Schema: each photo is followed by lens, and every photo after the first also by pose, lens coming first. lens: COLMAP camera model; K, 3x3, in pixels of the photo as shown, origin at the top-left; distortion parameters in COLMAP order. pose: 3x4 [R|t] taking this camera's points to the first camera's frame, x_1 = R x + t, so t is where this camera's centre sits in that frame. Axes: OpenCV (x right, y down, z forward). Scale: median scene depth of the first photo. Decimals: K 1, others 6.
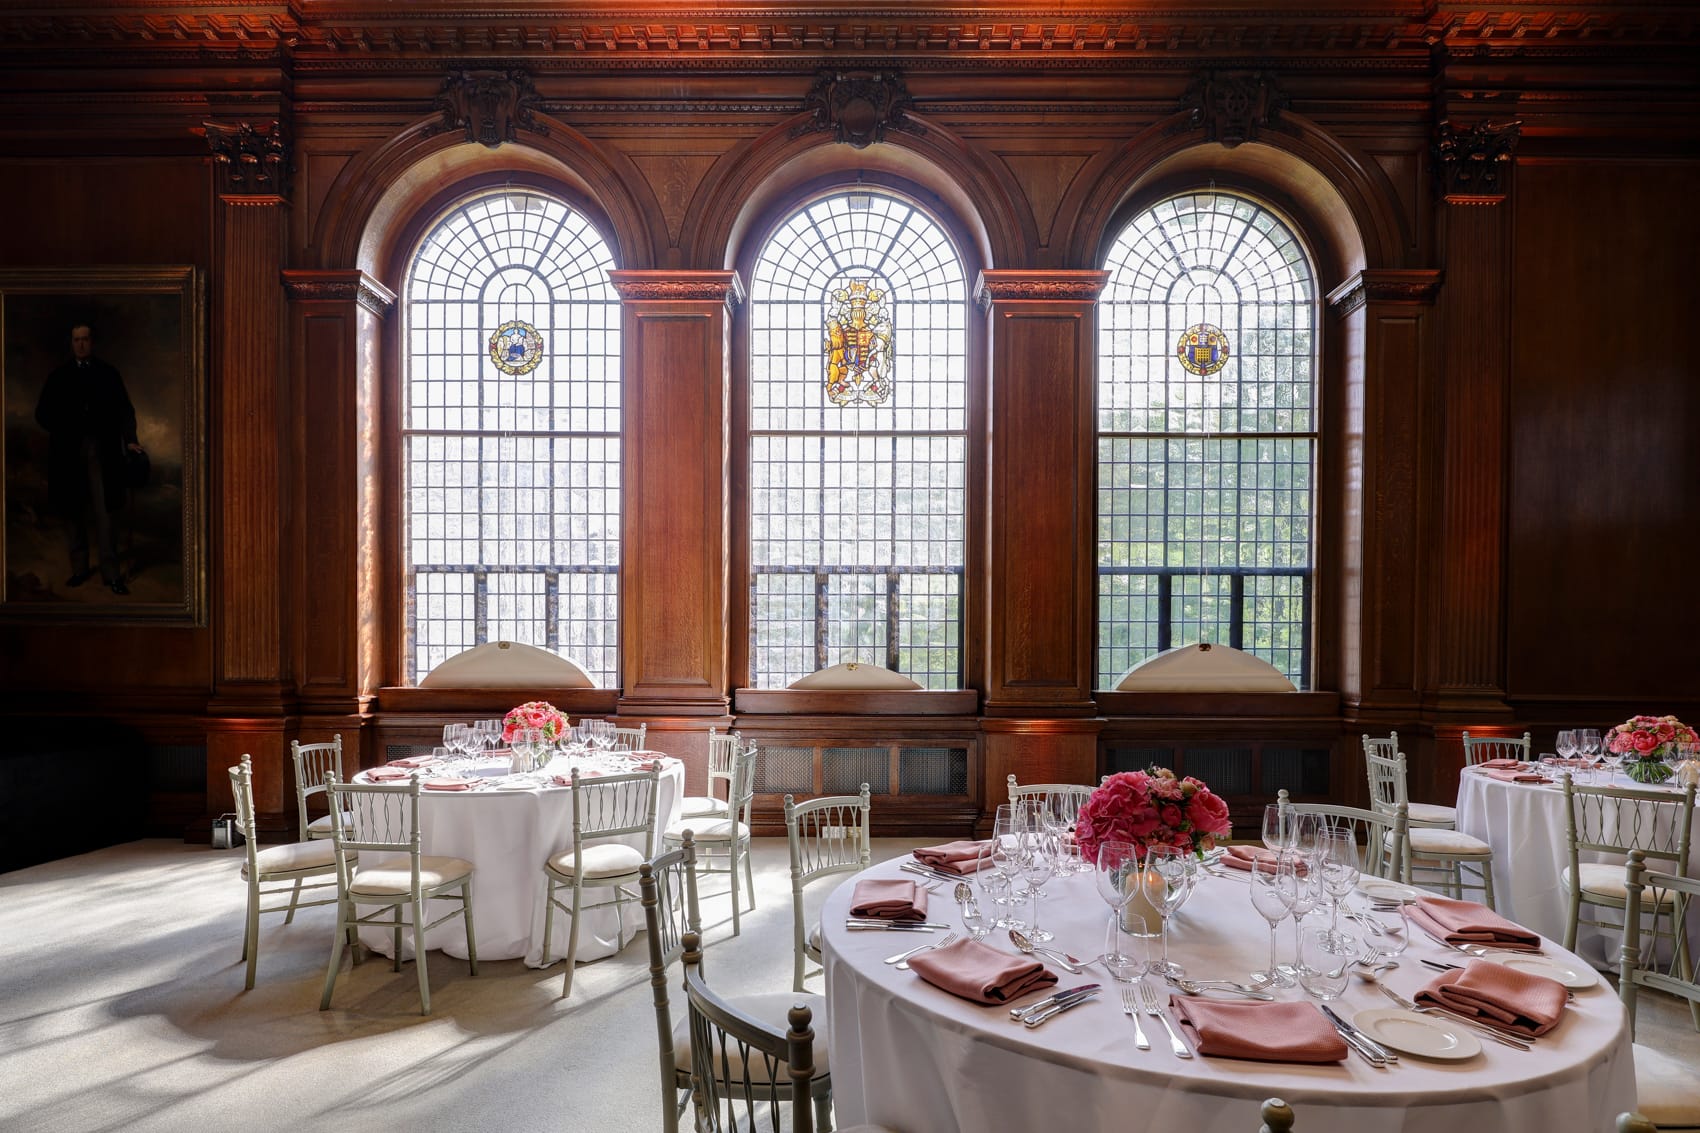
lens RADIAL K [[873.5, 0, 896.6], [0, 873.5, 661.3], [0, 0, 1]] dist [0.008643, -0.002242]
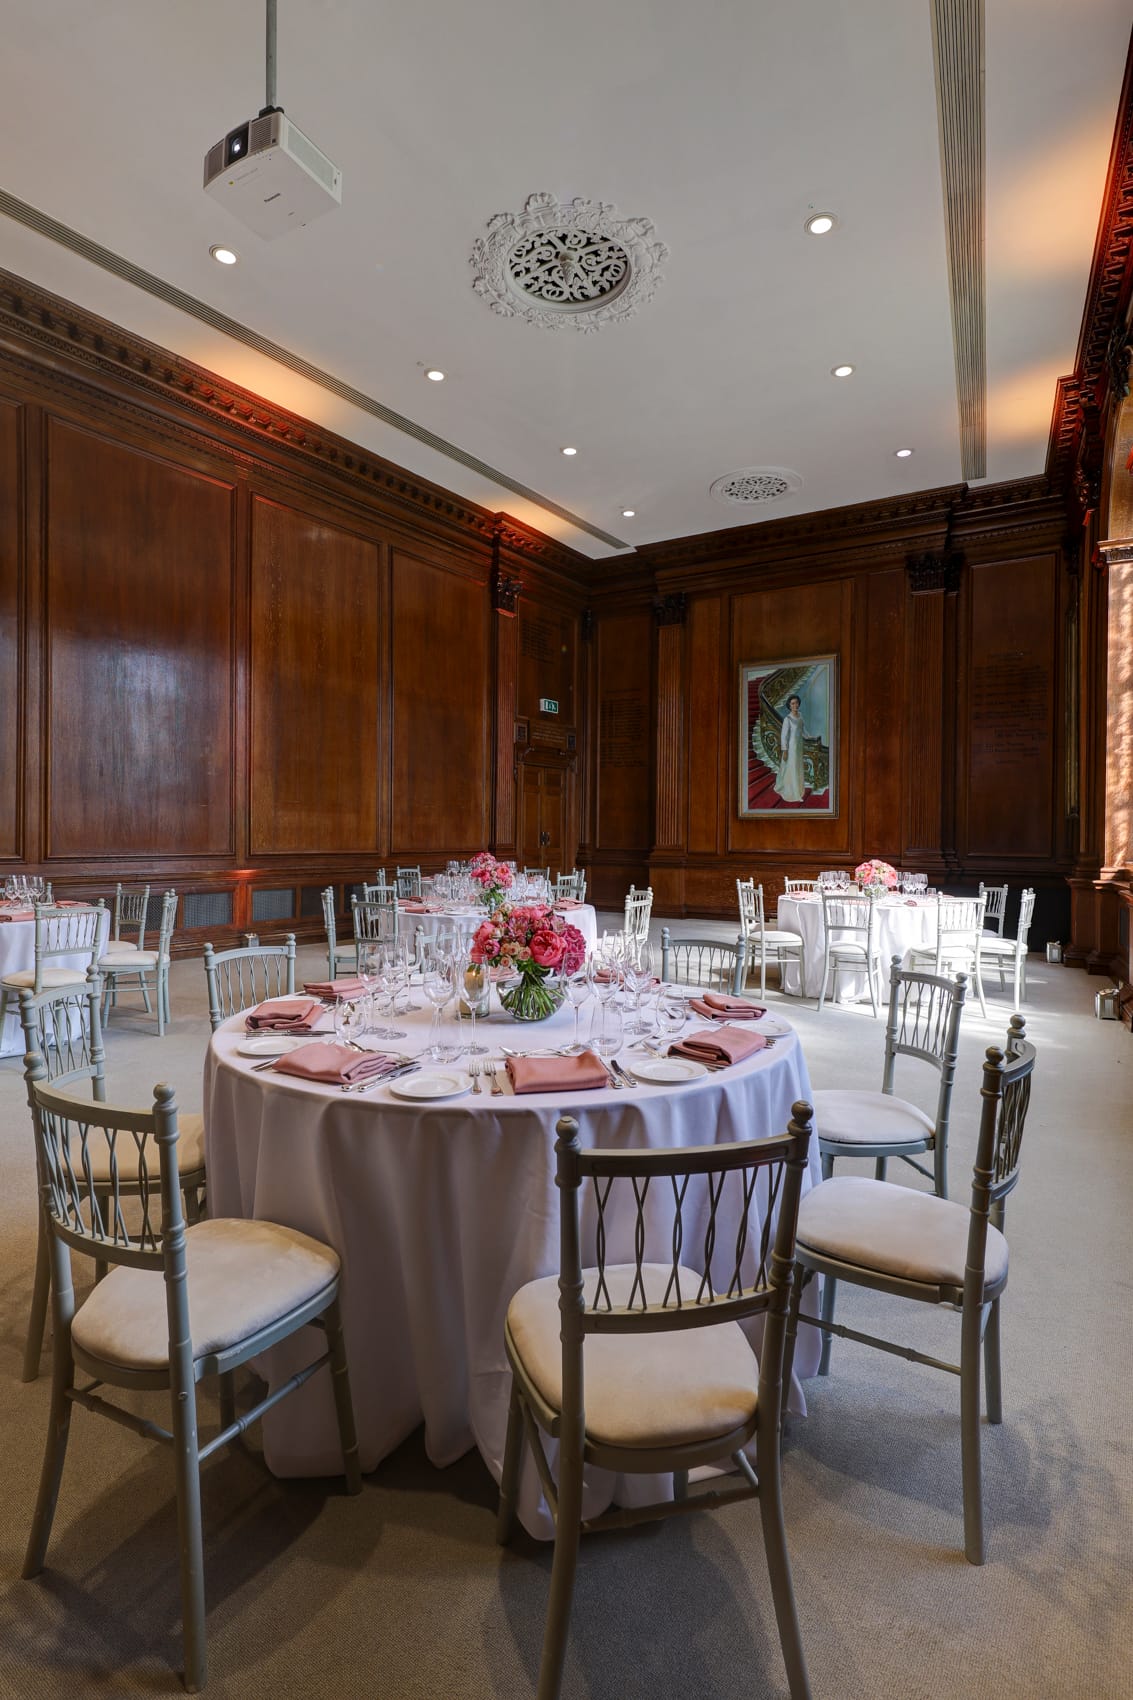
lens RADIAL K [[852.8, 0, 552.6], [0, 852.8, 848.4], [0, 0, 1]] dist [0.015290, -0.007376]
pose [[-0.475313, 0.002602, -0.879813, 0.833788], [-0.016184, 0.999801, 0.011700, 0.010760], [0.879668, 0.019801, -0.475176, 0.825492]]
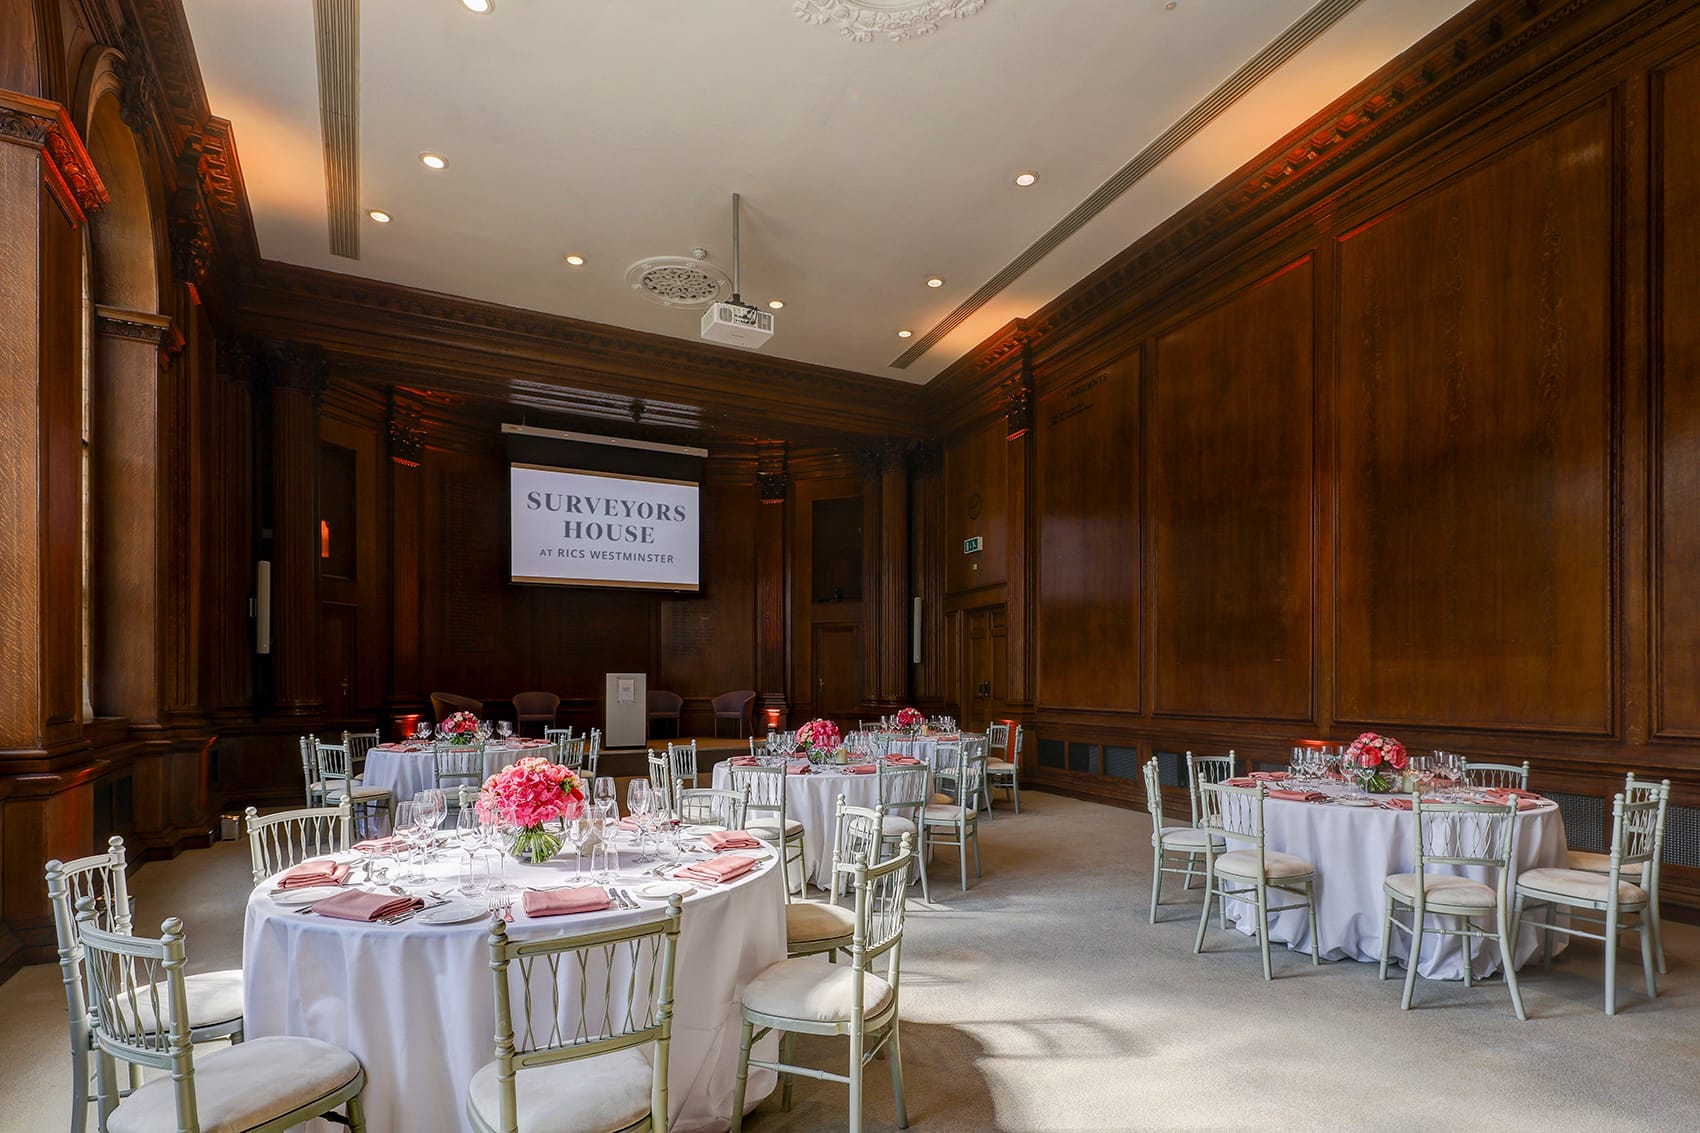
lens RADIAL K [[814.9, 0, 860.3], [0, 814.9, 687.4], [0, 0, 1]] dist [0.003816, -0.004010]
pose [[-0.520072, -0.010042, 0.854063, -0.700410], [0.000840, 0.999924, 0.012268, -0.008399], [-0.854122, 0.007097, -0.520024, 0.749489]]
